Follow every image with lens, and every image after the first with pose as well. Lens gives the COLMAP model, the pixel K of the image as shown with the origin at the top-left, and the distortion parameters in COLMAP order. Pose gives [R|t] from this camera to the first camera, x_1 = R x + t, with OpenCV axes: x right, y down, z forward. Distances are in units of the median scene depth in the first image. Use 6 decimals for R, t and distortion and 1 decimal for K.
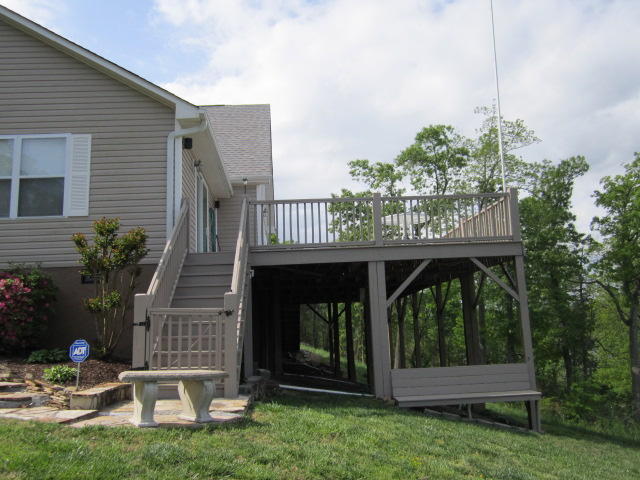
lens RADIAL K [[528.3, 0, 333.3], [0, 528.3, 242.8], [0, 0, 1]] dist [-0.013319, -0.005344]
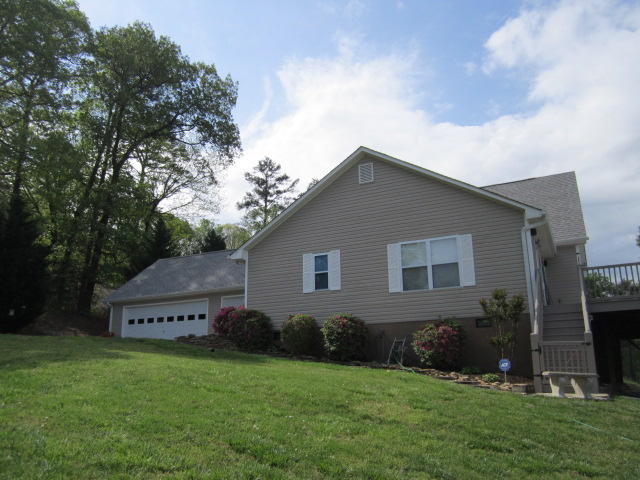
lens RADIAL K [[528.3, 0, 333.3], [0, 528.3, 242.8], [0, 0, 1]] dist [-0.013319, -0.005344]
pose [[0.858533, -0.100686, -0.502776, -0.012246], [0.065203, 0.994009, -0.087720, -0.066204], [0.508596, 0.042528, 0.859954, -0.616659]]
